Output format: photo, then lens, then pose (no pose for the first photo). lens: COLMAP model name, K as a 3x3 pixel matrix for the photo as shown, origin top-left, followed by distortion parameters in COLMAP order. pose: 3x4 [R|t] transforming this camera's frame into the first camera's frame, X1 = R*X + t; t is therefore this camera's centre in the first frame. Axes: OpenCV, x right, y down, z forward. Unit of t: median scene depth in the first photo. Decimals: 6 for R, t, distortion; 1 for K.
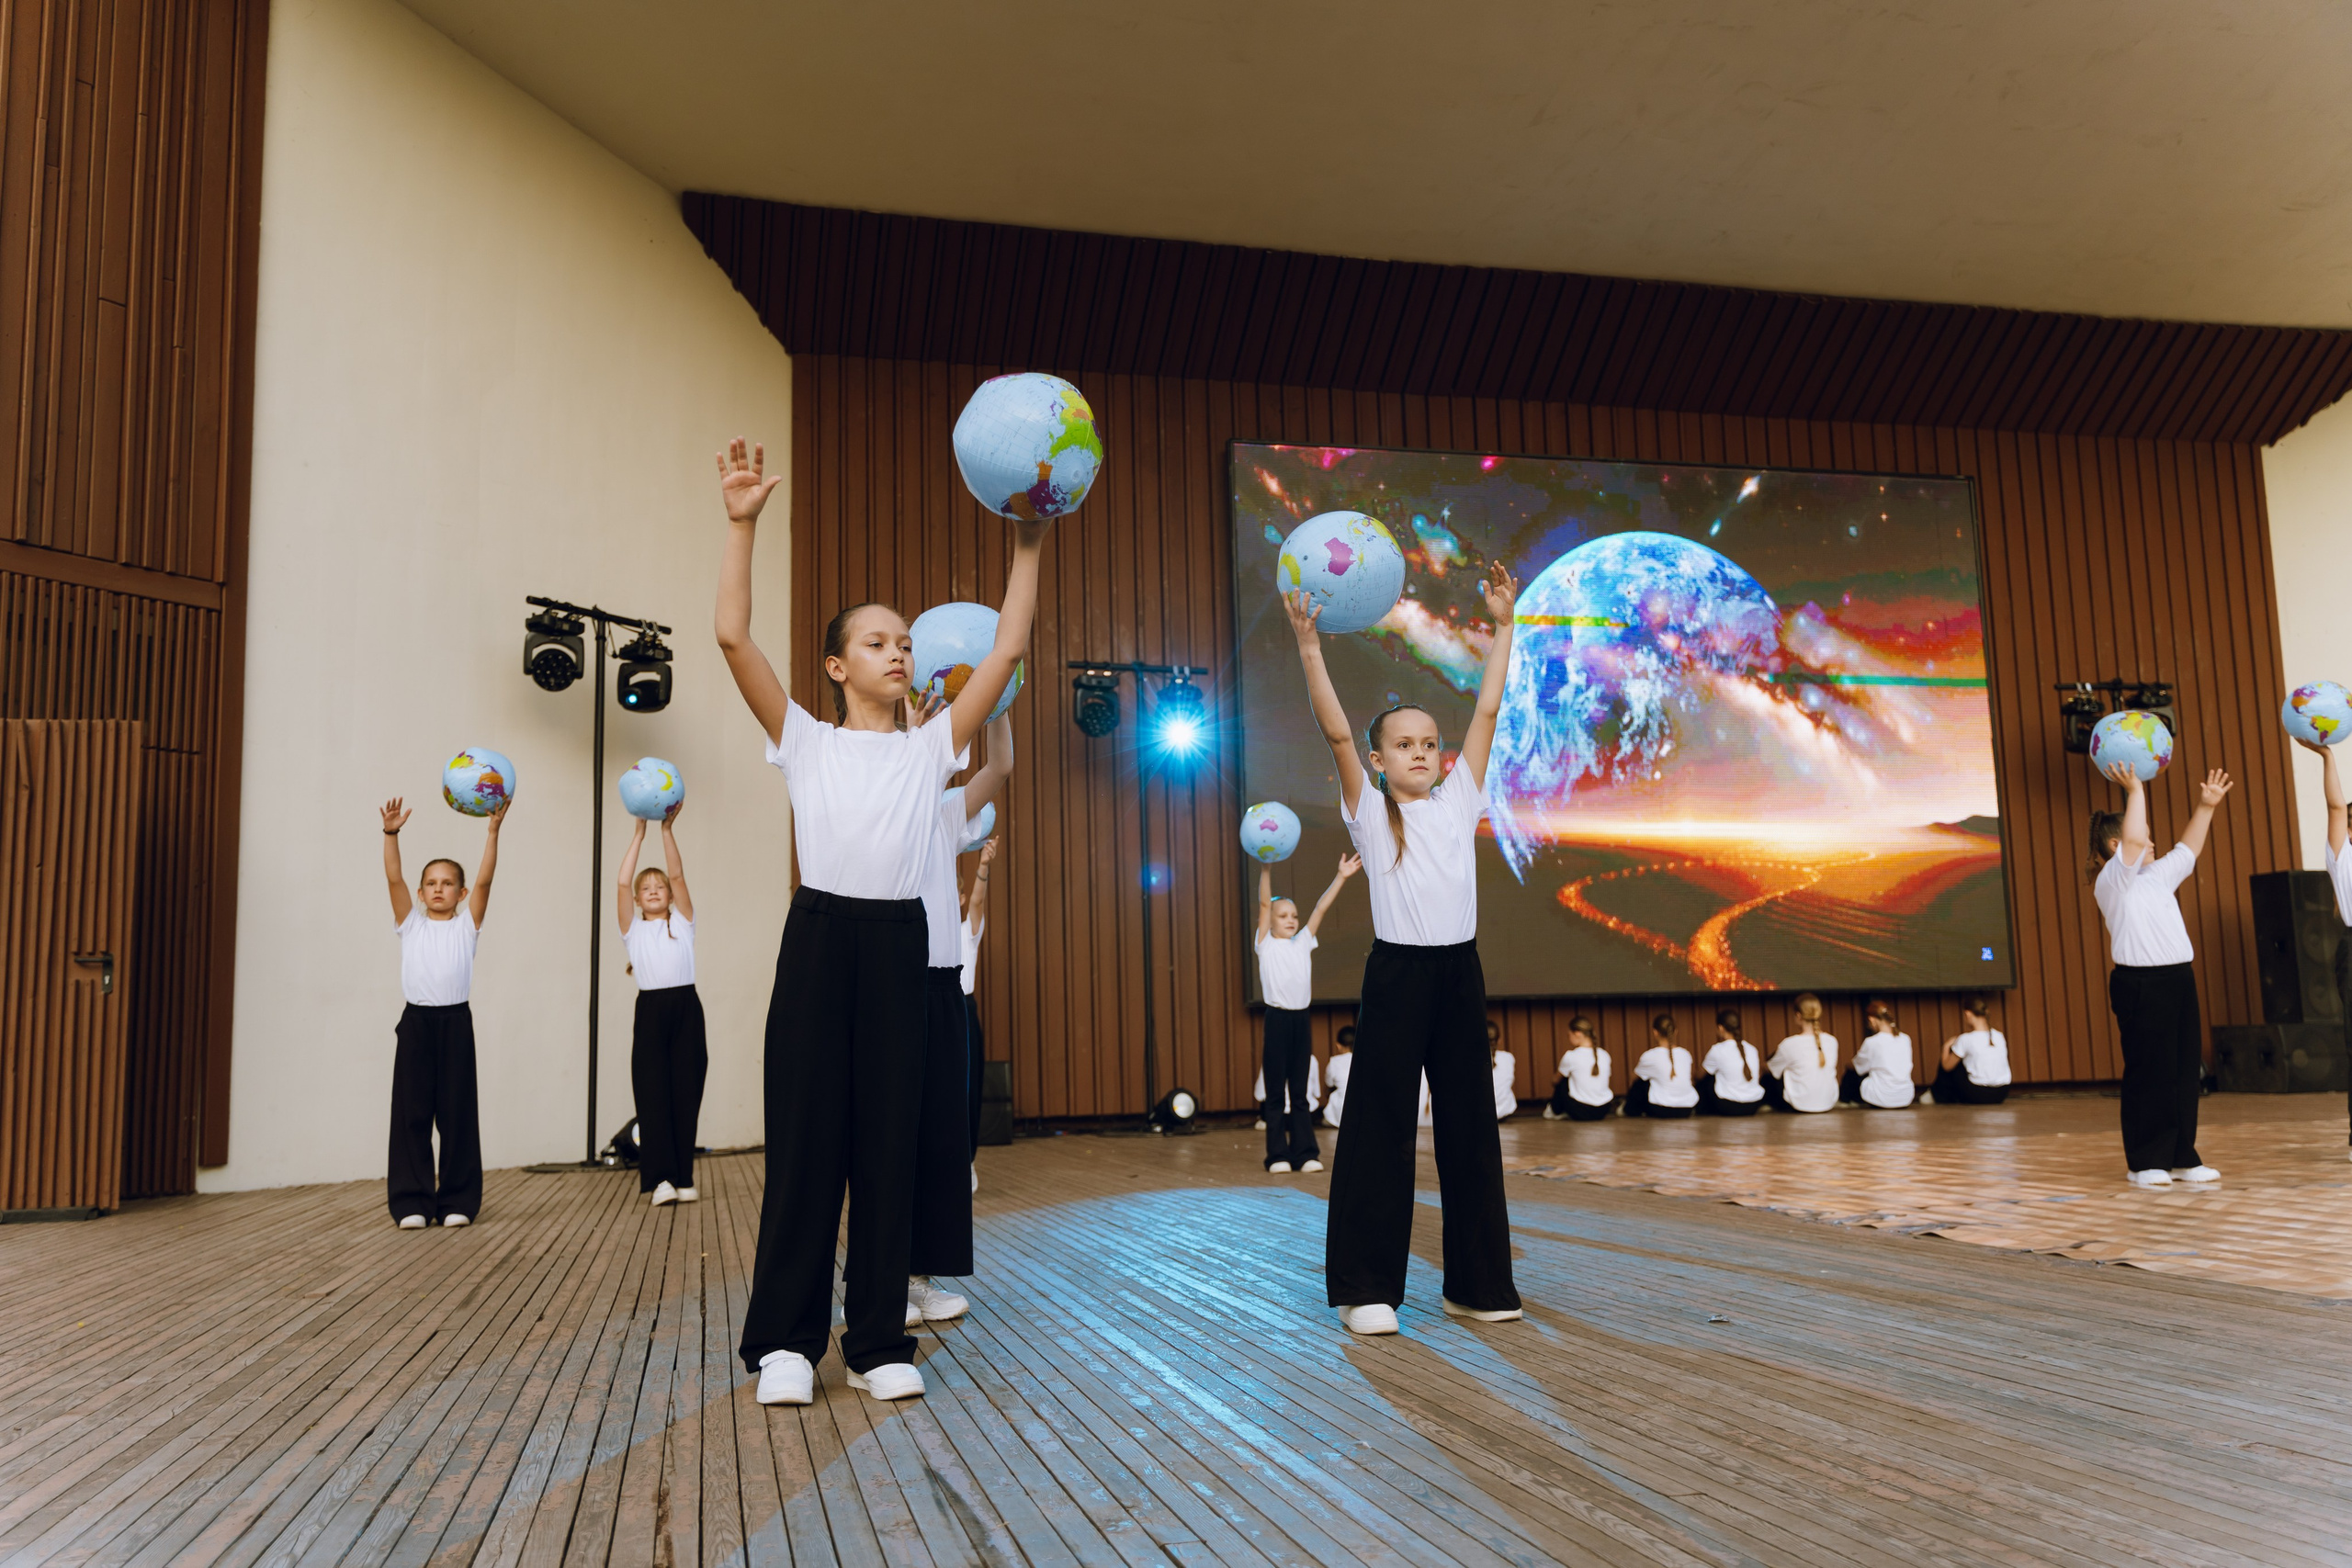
lens RADIAL K [[1854.9, 0, 1176.0], [0, 1854.9, 784.0], [0, 0, 1]] dist [0.011741, -0.008374]
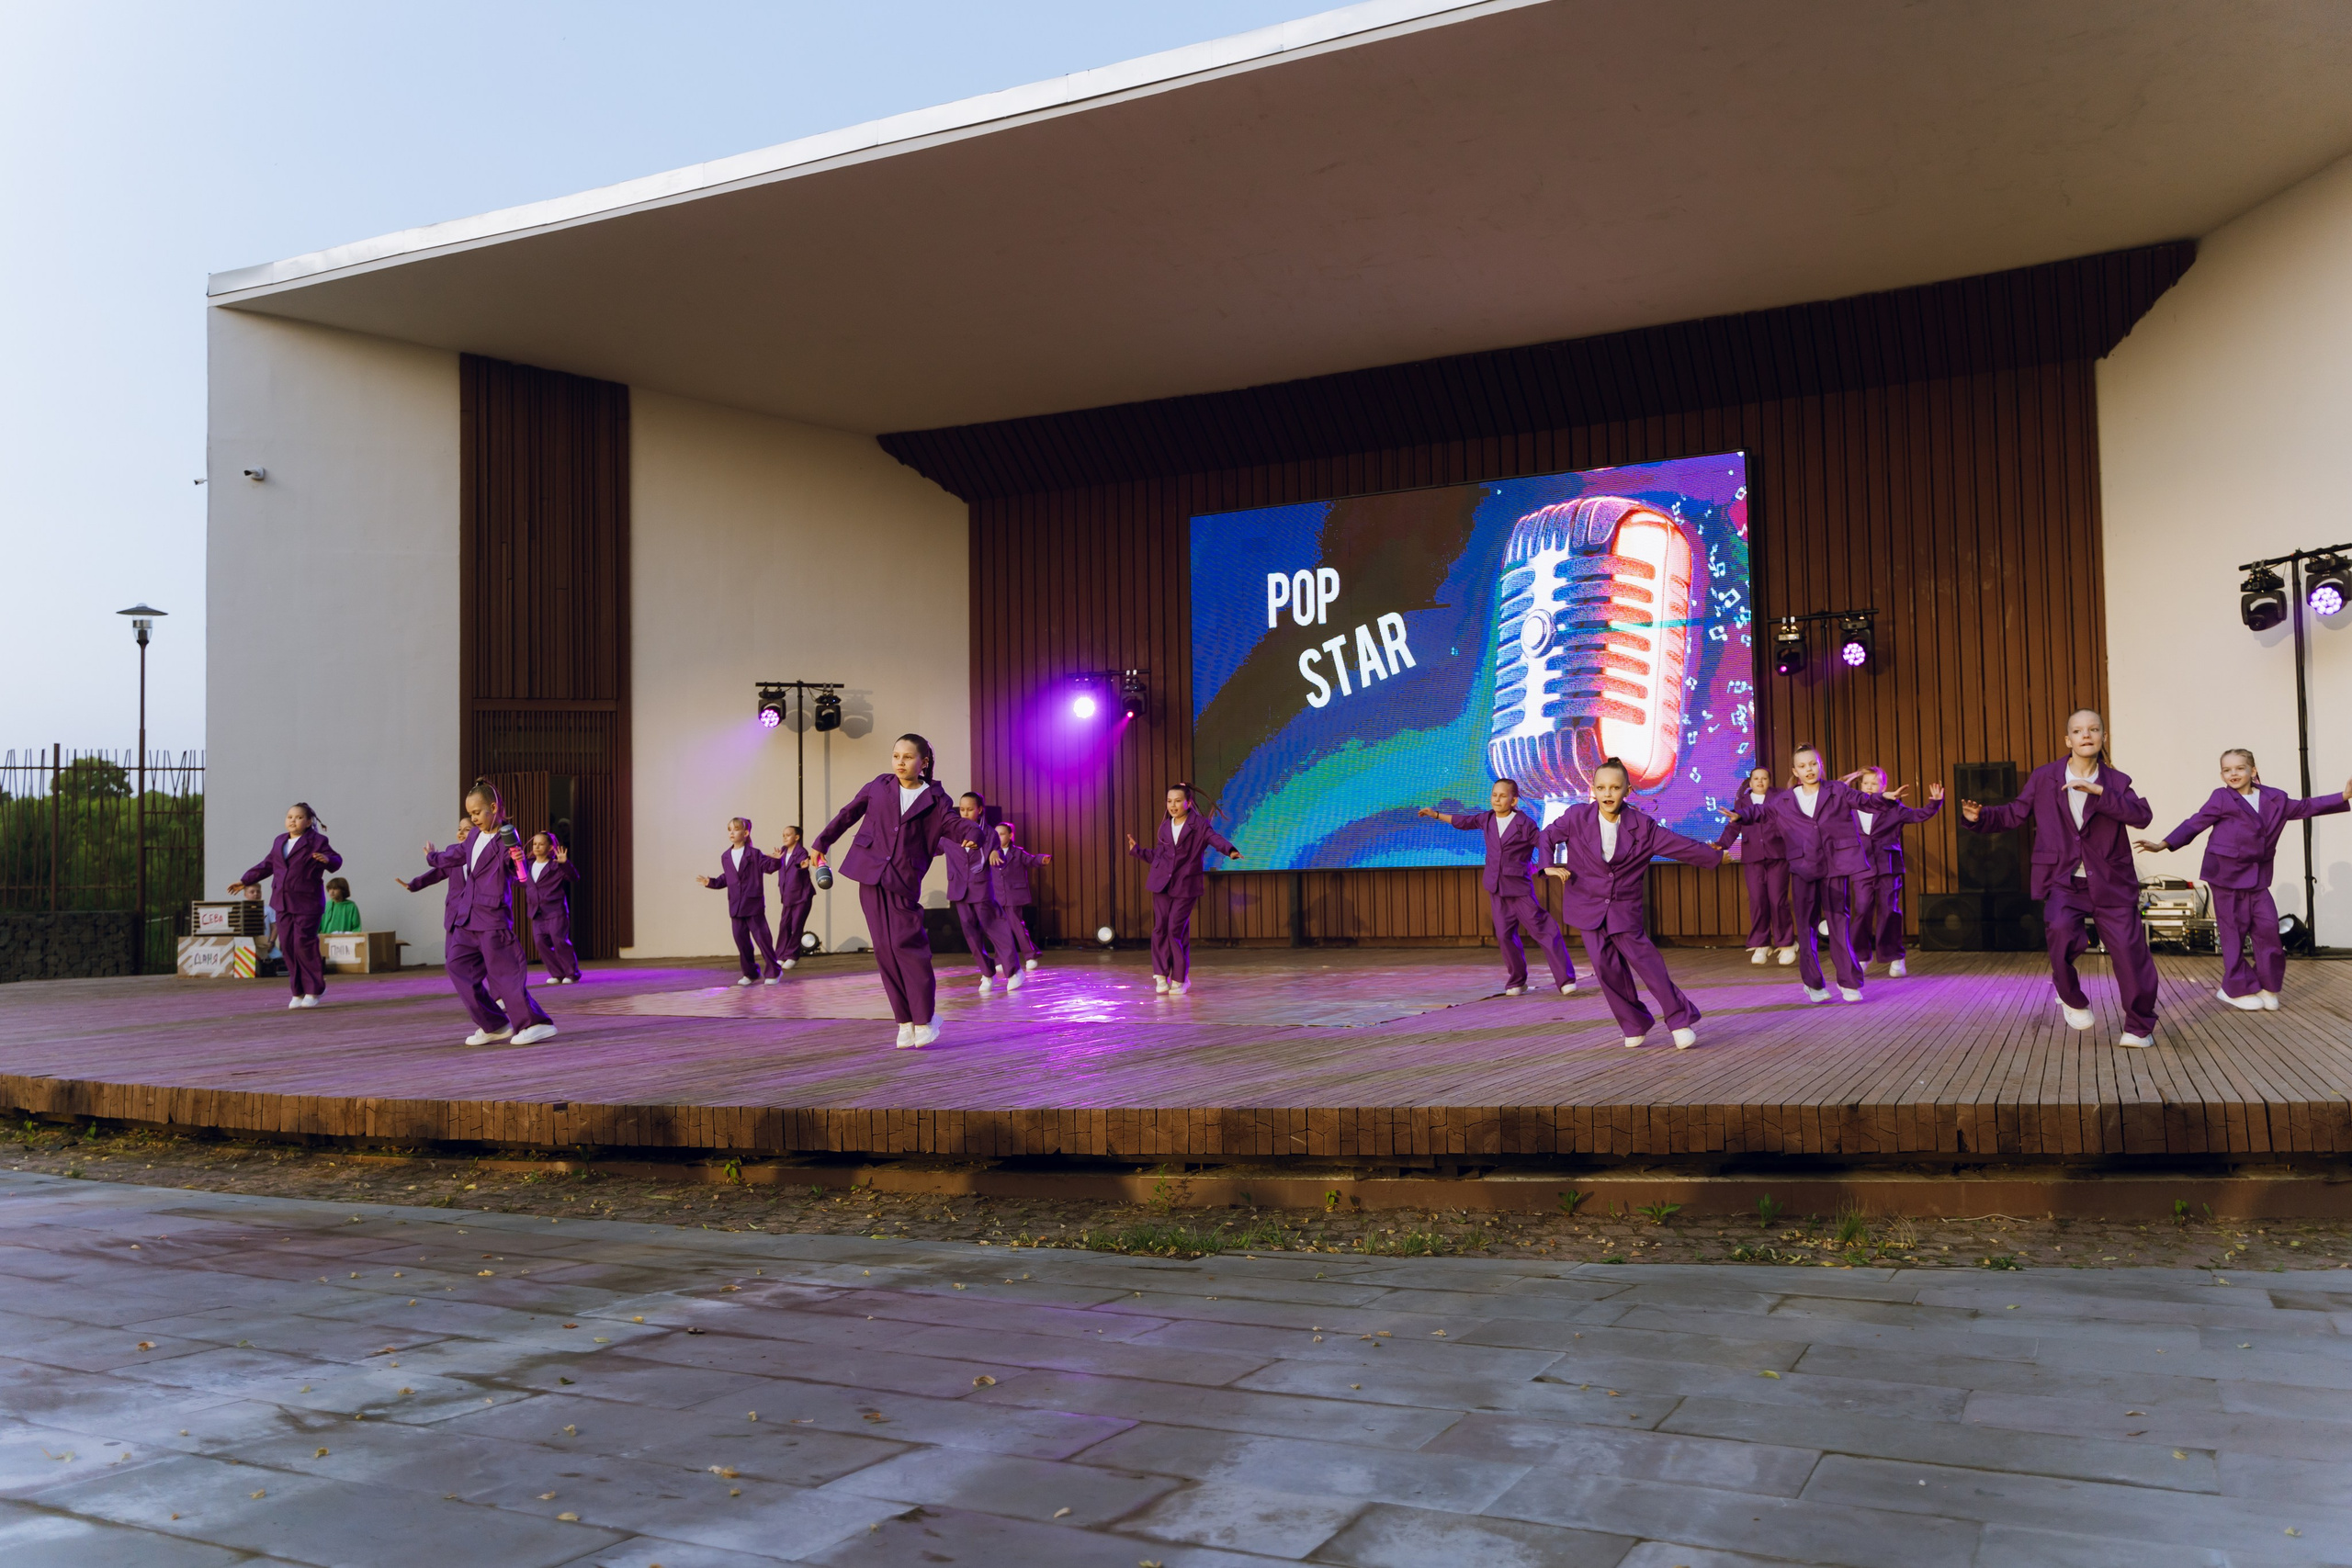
lens RADIAL K [[1854.9, 0, 1176.0], [0, 1854.9, 784.0], [0, 0, 1]] dist [0.011741, -0.008374]
pose [[0.762637, -0.023714, -0.646392, 1.033700], [0.087552, 0.993916, 0.066833, -0.065965], [0.640874, -0.107562, 0.760073, -0.220660]]
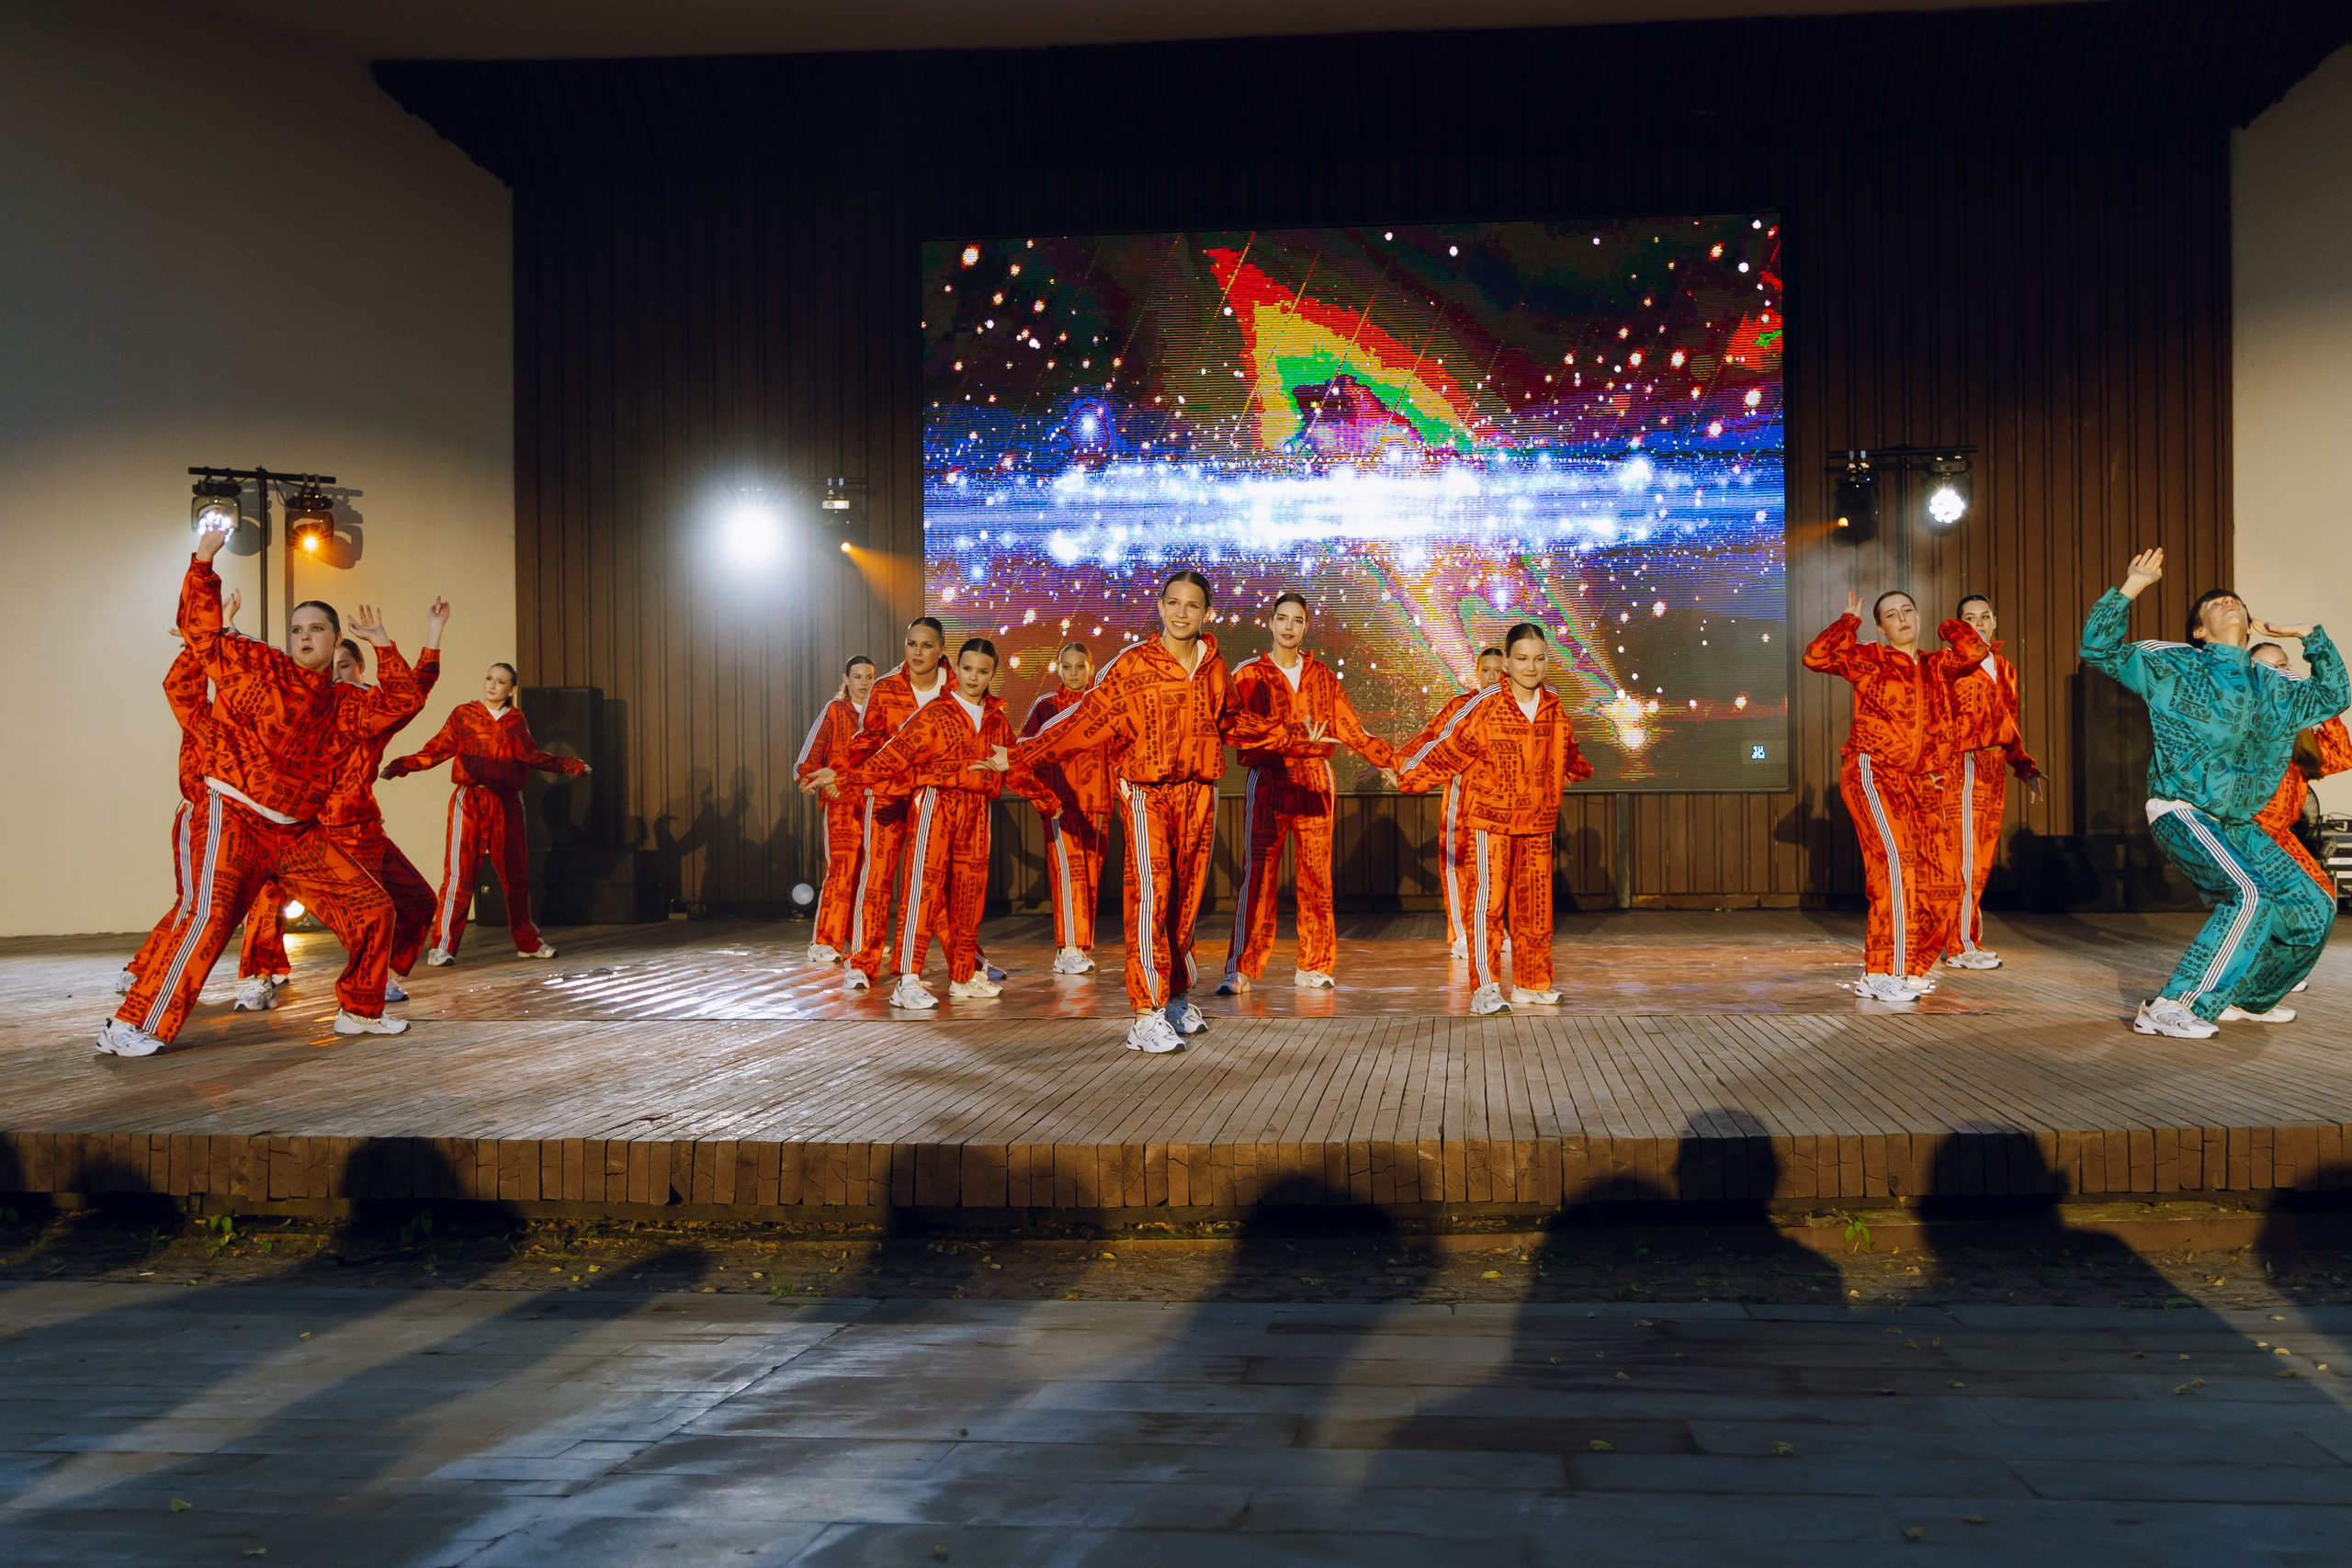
lens RADIAL K [[2849.7, 0, 1166.8], [0, 2849.7, 796.6], [0, 0, 1]] dist [0.005973, -0.006955]
pose [[0.939665, 0.013786, -0.341817, 0.686992], [0.033376, 0.990726, 0.131711, -0.085945], [0.340463, -0.135172, 0.930491, -0.422363]]
